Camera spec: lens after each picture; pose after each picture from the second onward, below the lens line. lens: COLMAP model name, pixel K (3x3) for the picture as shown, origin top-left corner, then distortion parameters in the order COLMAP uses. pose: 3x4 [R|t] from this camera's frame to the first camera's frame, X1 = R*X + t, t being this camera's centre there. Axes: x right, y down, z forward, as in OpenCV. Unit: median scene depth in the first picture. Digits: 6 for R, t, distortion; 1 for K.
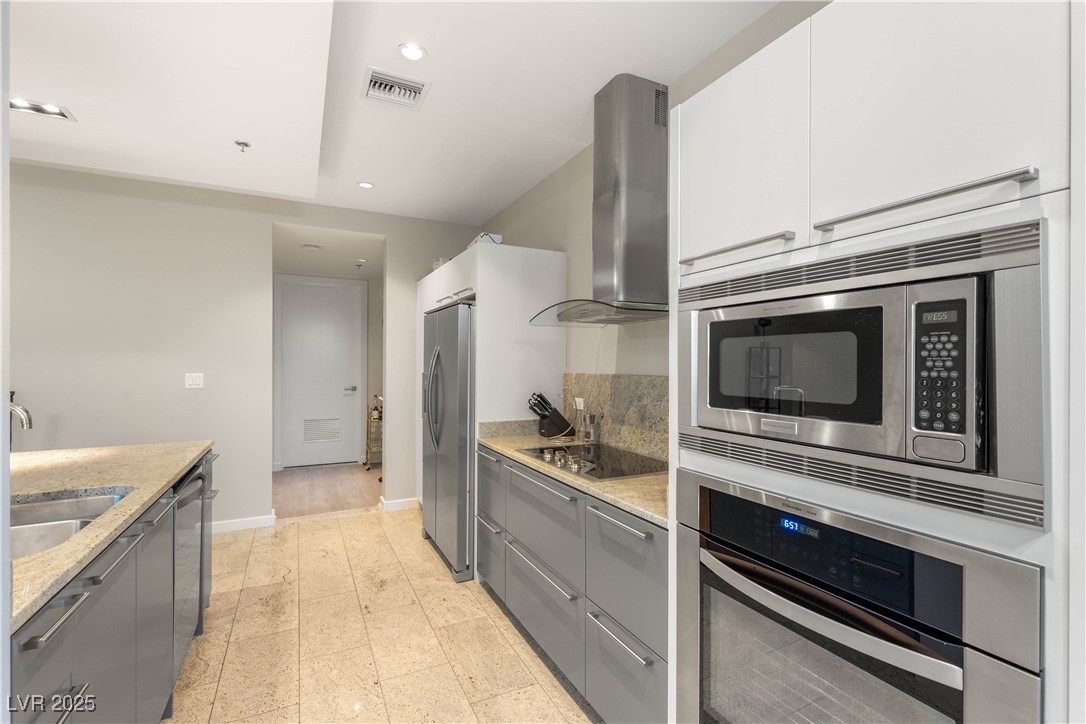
lens RADIAL K [[488.8, 0, 546.3], [0, 488.8, 362.6], [0, 0, 1]] dist [0.003804, -0.001638]
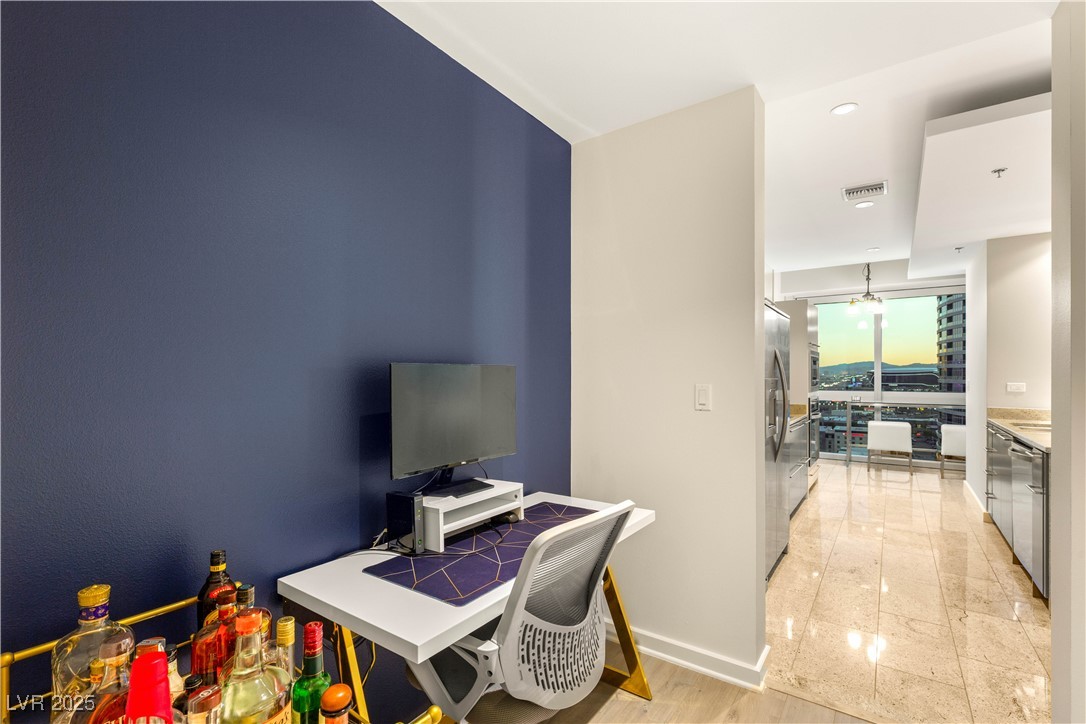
lens RADIAL K [[488.8, 0, 536.4], [0, 488.8, 376.2], [0, 0, 1]] dist [0.003804, -0.001638]
pose [[-0.453815, -0.007056, 0.891068, -0.891488], [-0.003142, 0.999975, 0.006318, 0.012160], [-0.891090, 0.000067, -0.453826, 1.924256]]
